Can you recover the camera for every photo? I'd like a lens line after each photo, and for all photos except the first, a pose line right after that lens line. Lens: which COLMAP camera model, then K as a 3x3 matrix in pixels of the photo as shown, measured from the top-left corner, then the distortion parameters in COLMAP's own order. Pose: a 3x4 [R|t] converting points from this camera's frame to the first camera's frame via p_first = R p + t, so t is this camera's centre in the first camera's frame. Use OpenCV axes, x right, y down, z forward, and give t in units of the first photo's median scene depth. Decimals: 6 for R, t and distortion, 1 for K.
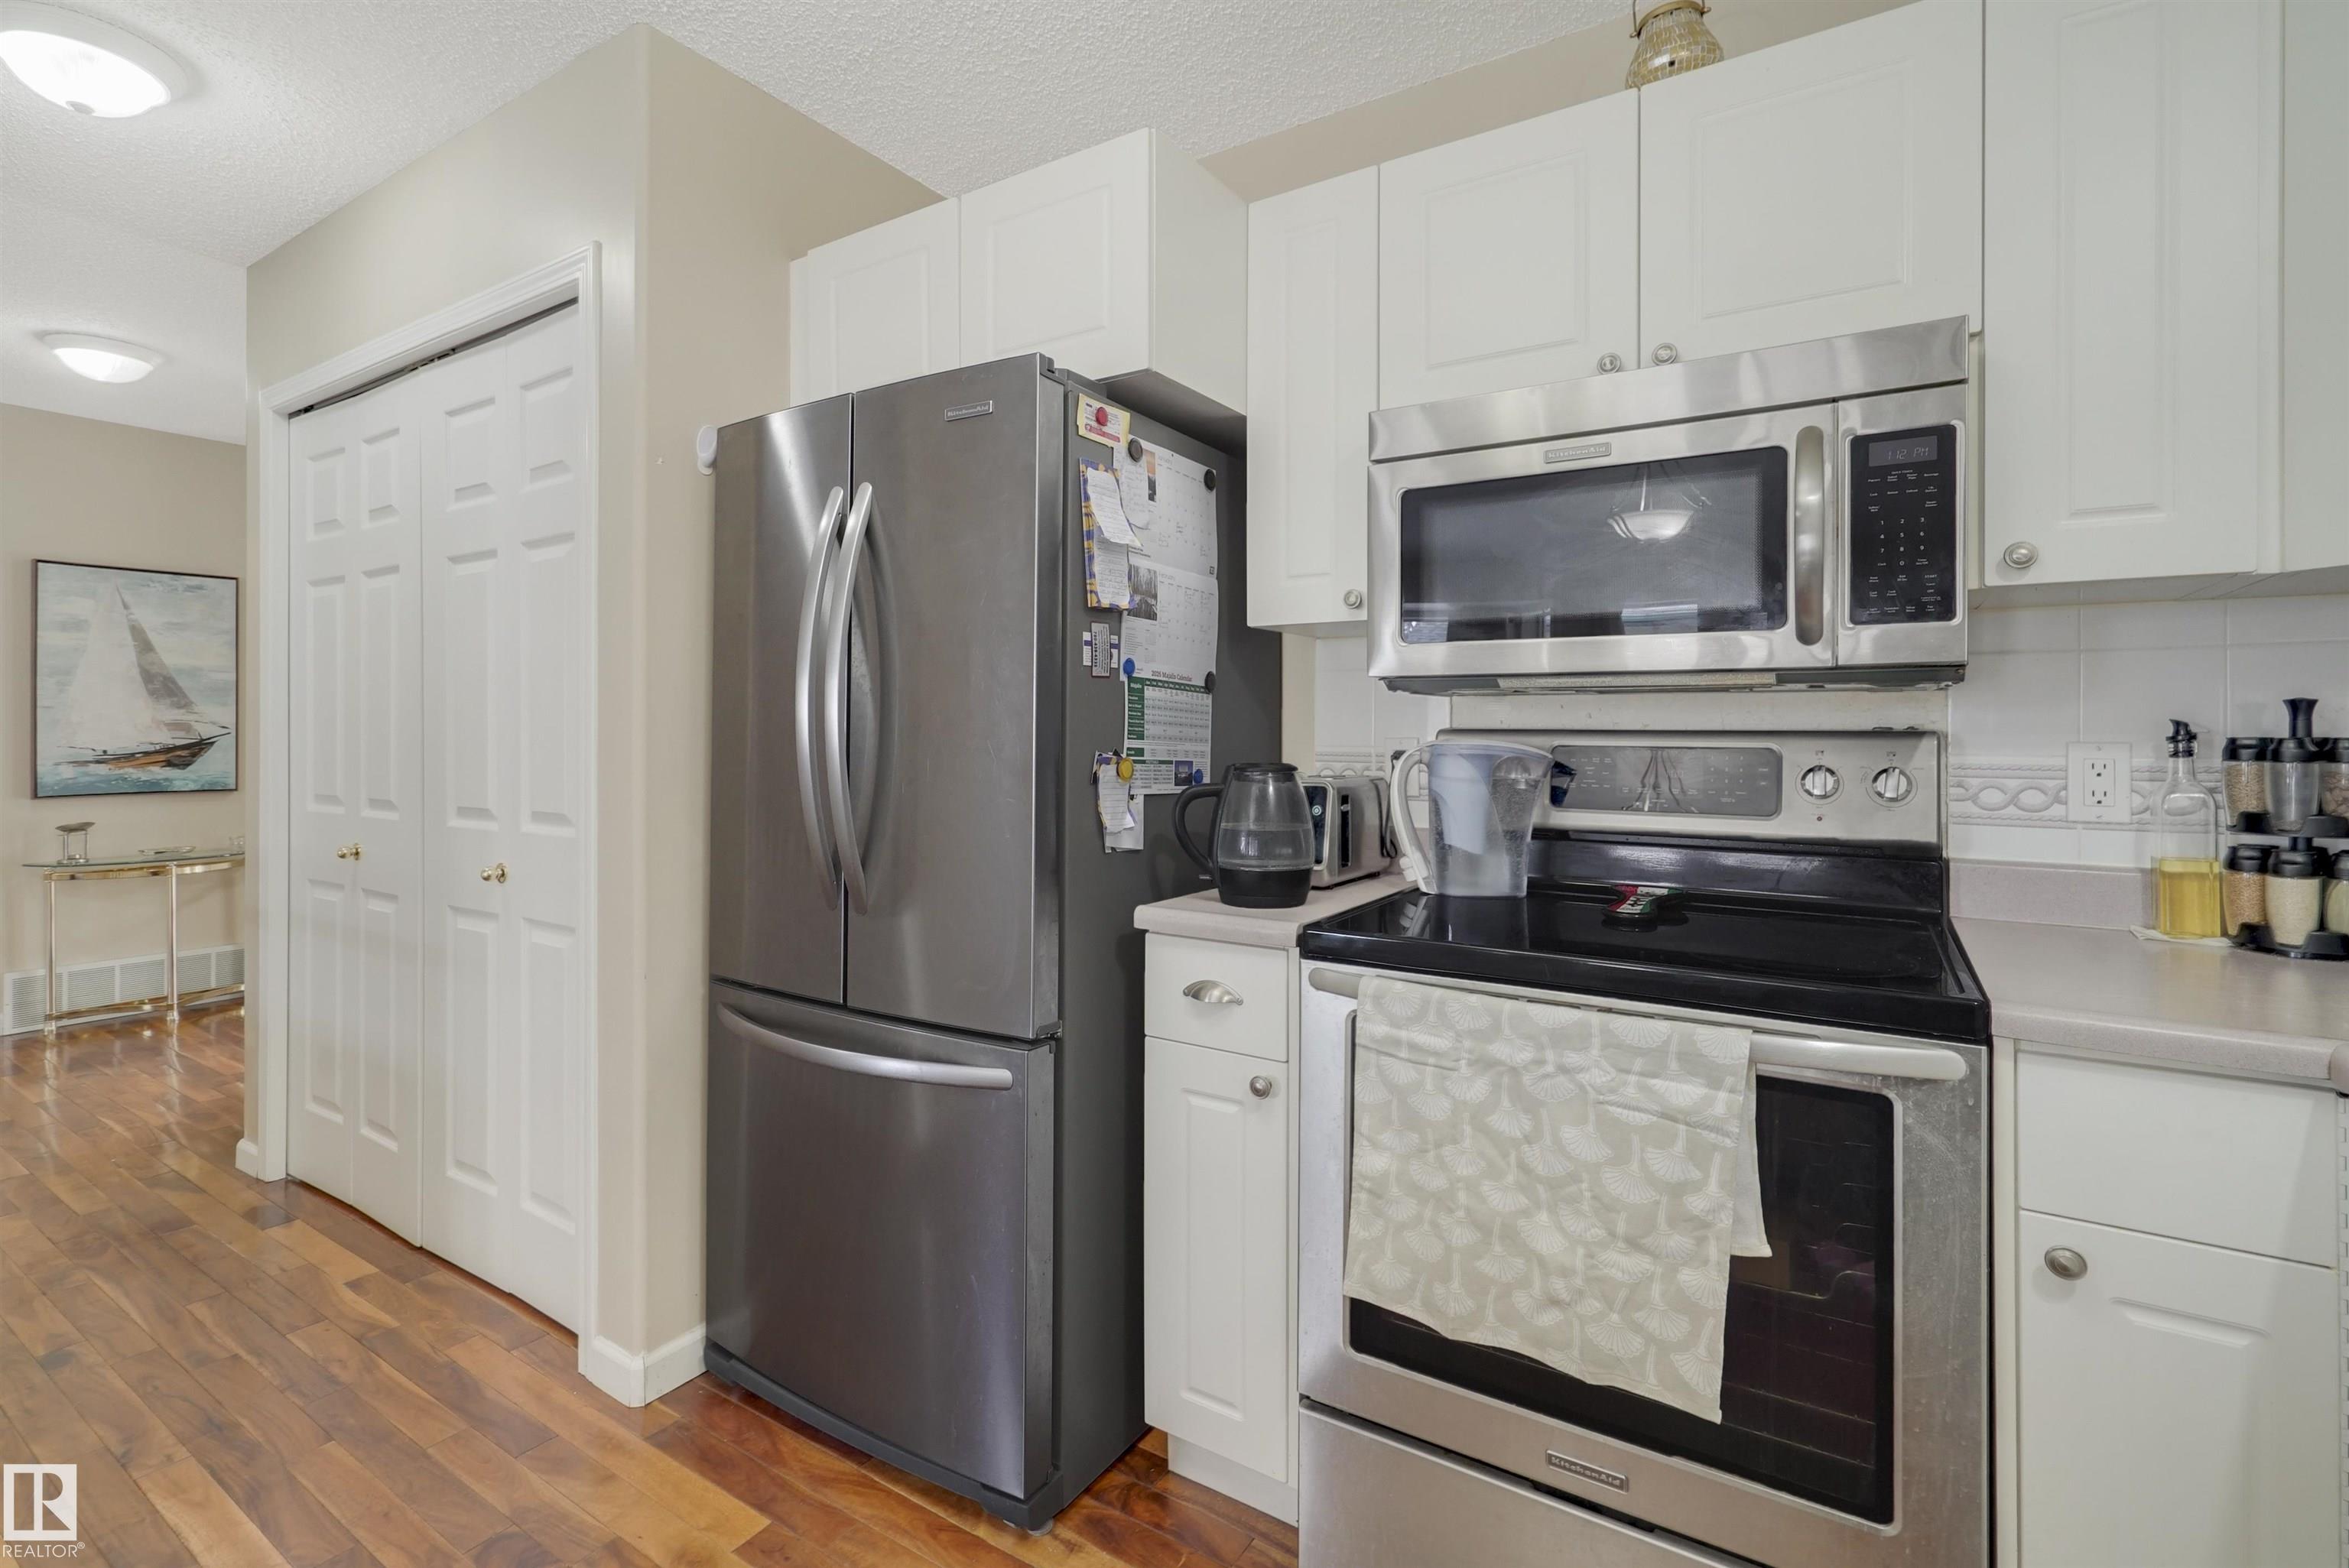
lens RADIAL K [[1068.8, 0, 1165.5], [0, 1068.8, 727.0], [0, 0, 1]] dist [-0.012591, 0.011151]
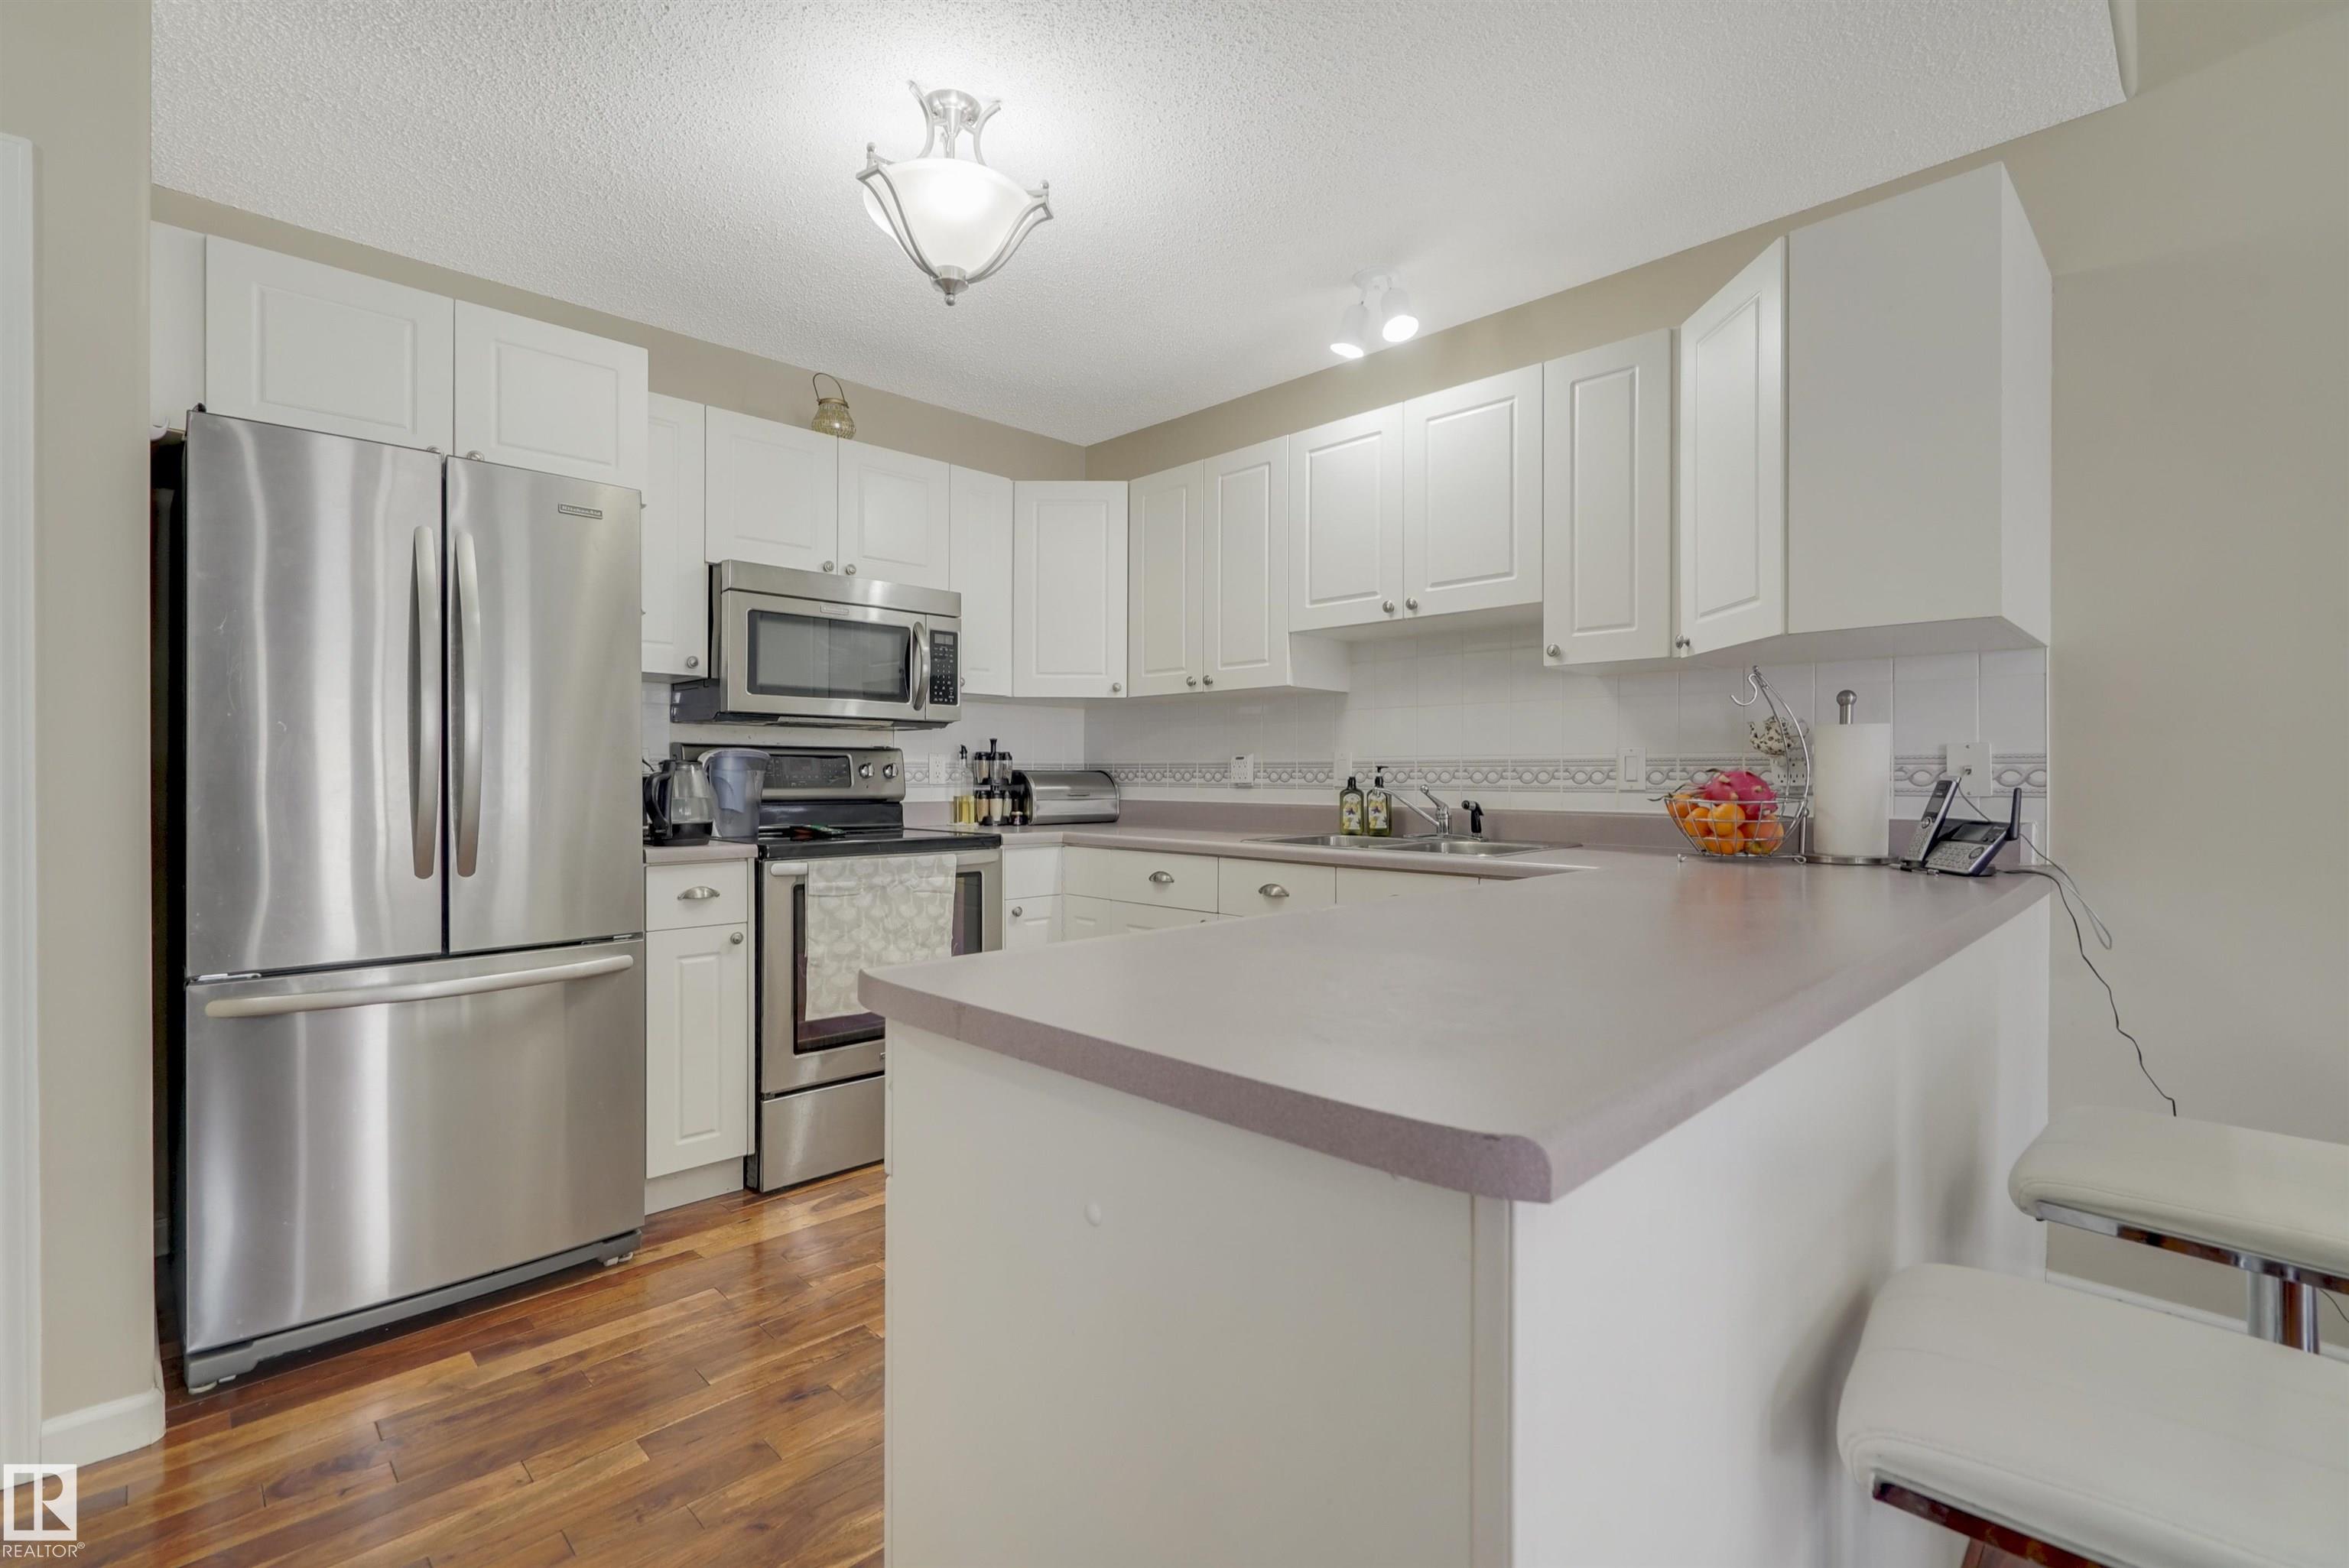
lens RADIAL K [[1071.0, 0, 1174.5], [0, 1071.0, 784.0], [0, 0, 1]] dist [-0.012203, 0.010258]
pose [[0.201862, -0.007639, 0.979384, -1.707140], [-0.002831, 0.999961, 0.008383, 0.071114], [-0.979410, -0.004465, 0.201833, -0.083815]]
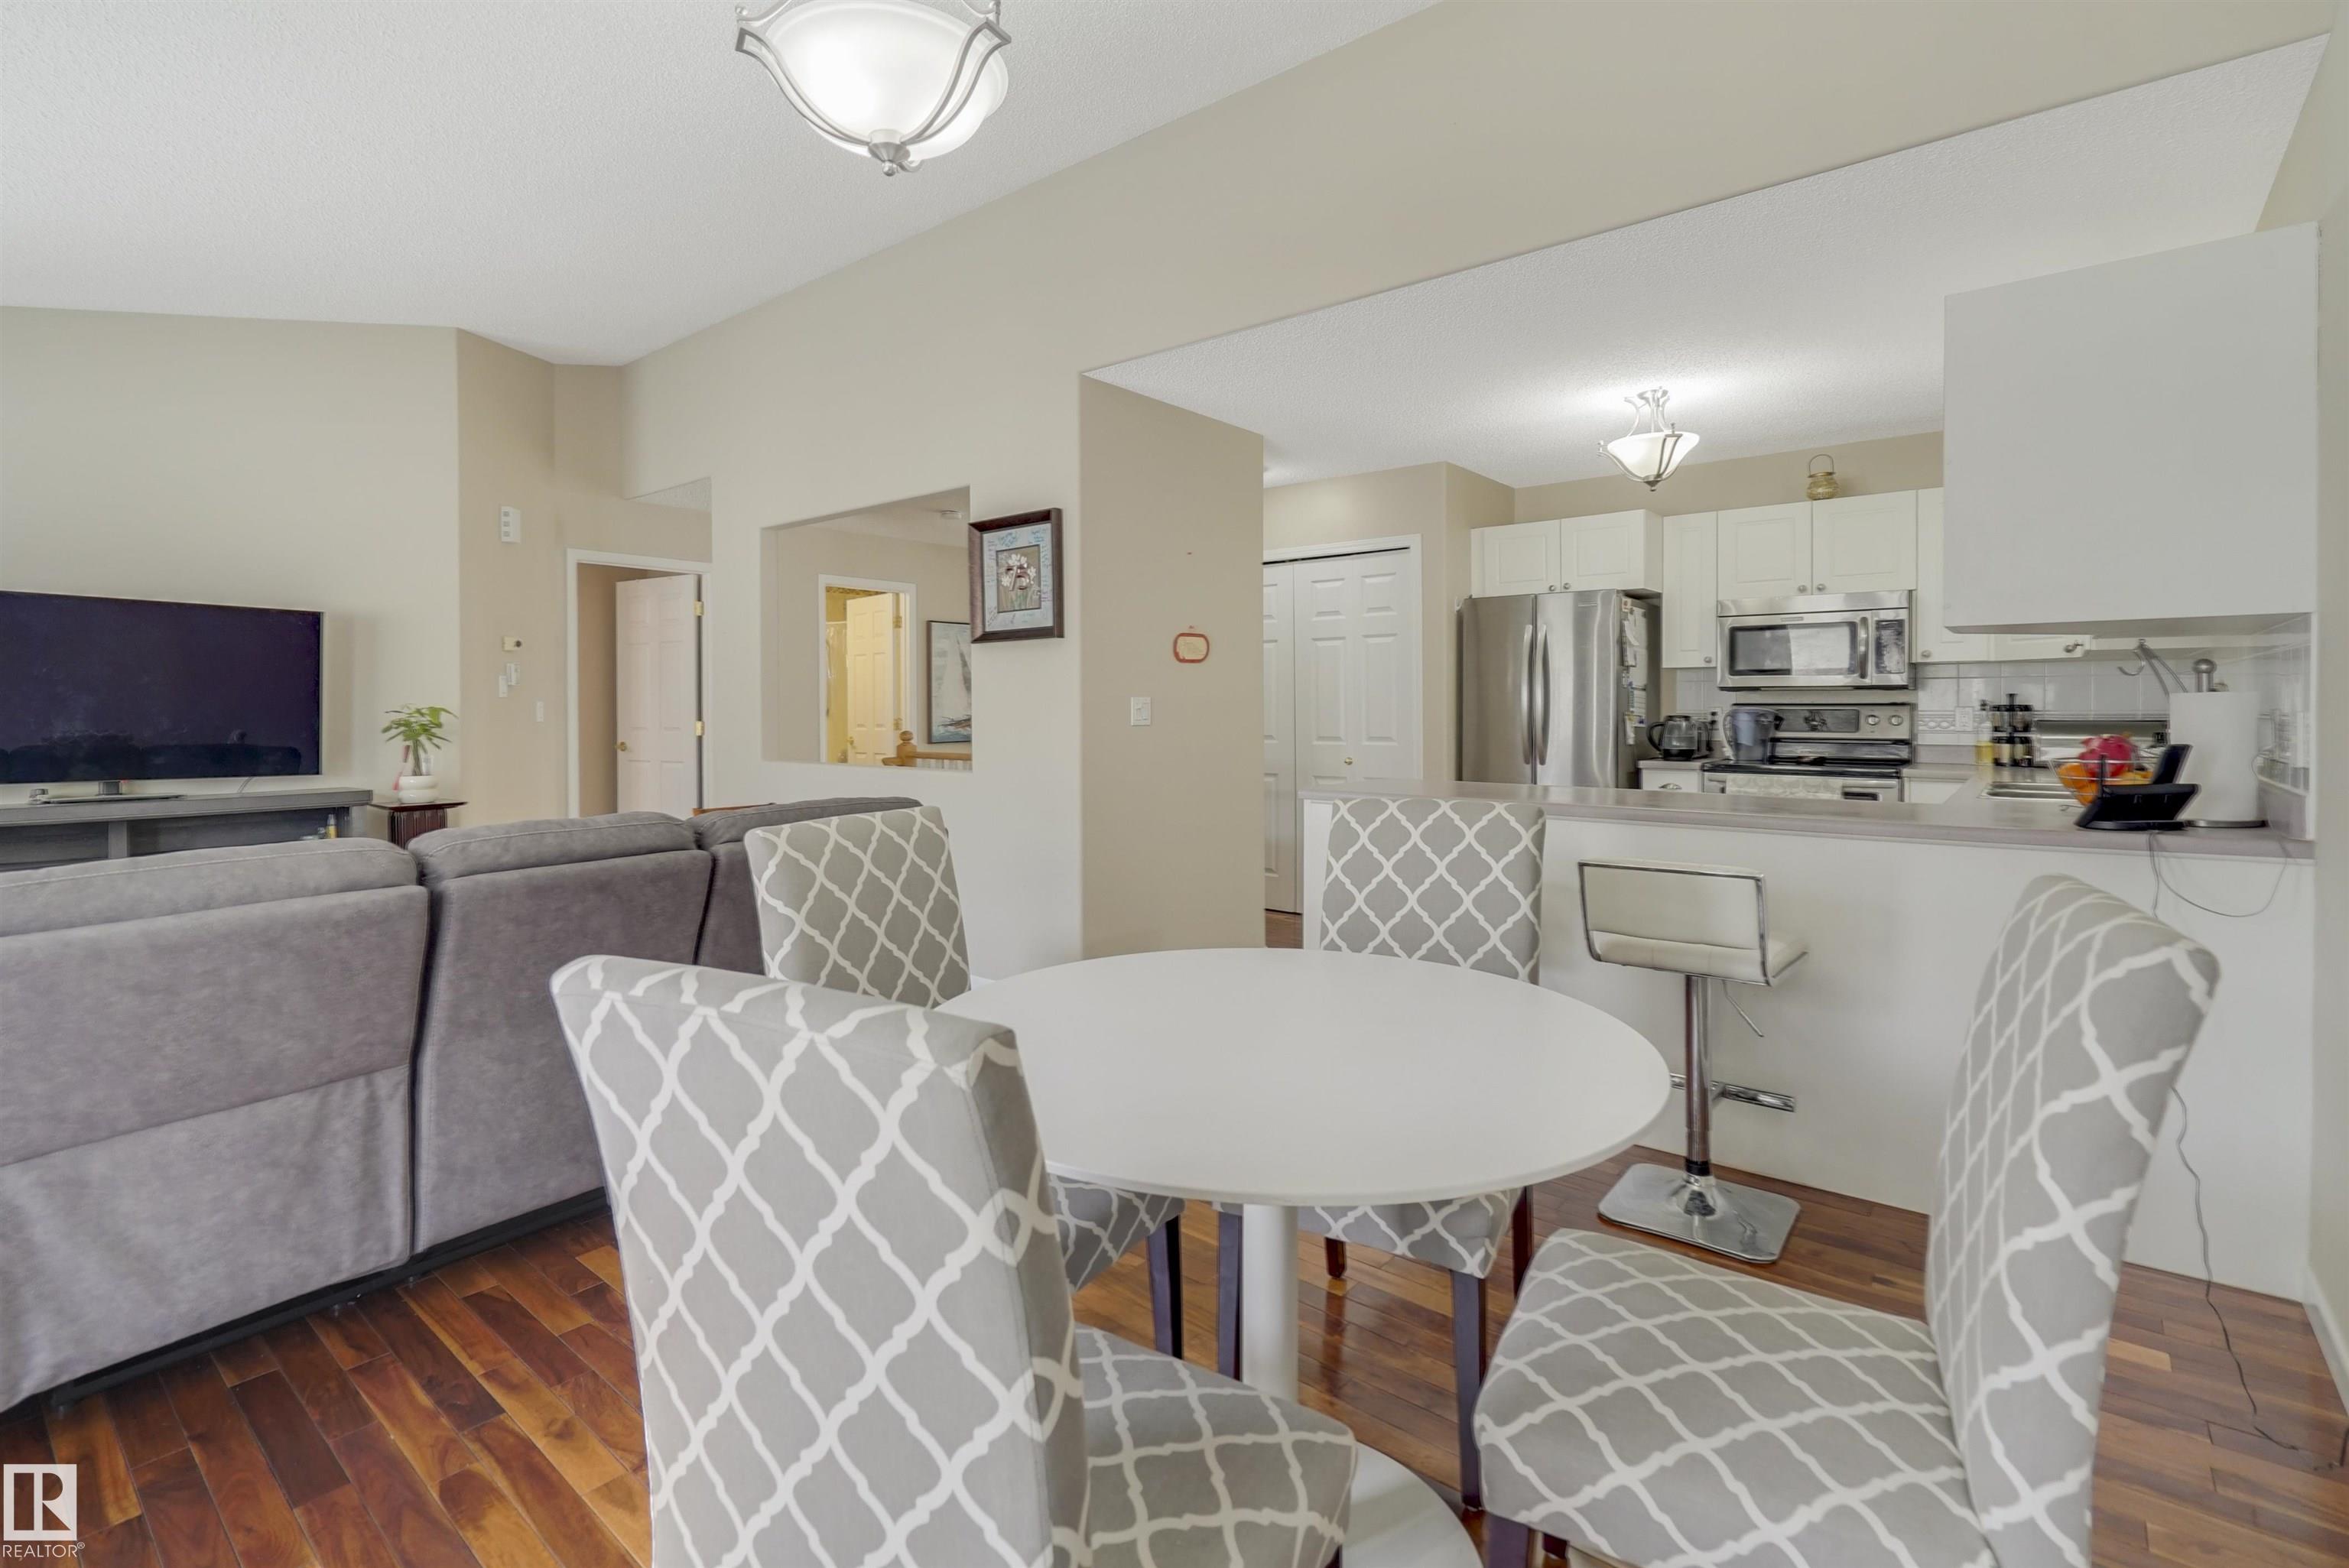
lens RADIAL K [[1068.8, 0, 1165.5], [0, 1068.8, 727.0], [0, 0, 1]] dist [-0.012591, 0.011151]
pose [[0.993574, -0.002664, -0.113149, -1.278110], [0.005004, 0.999779, 0.020403, -0.001943], [0.113070, -0.020838, 0.993368, -2.743058]]
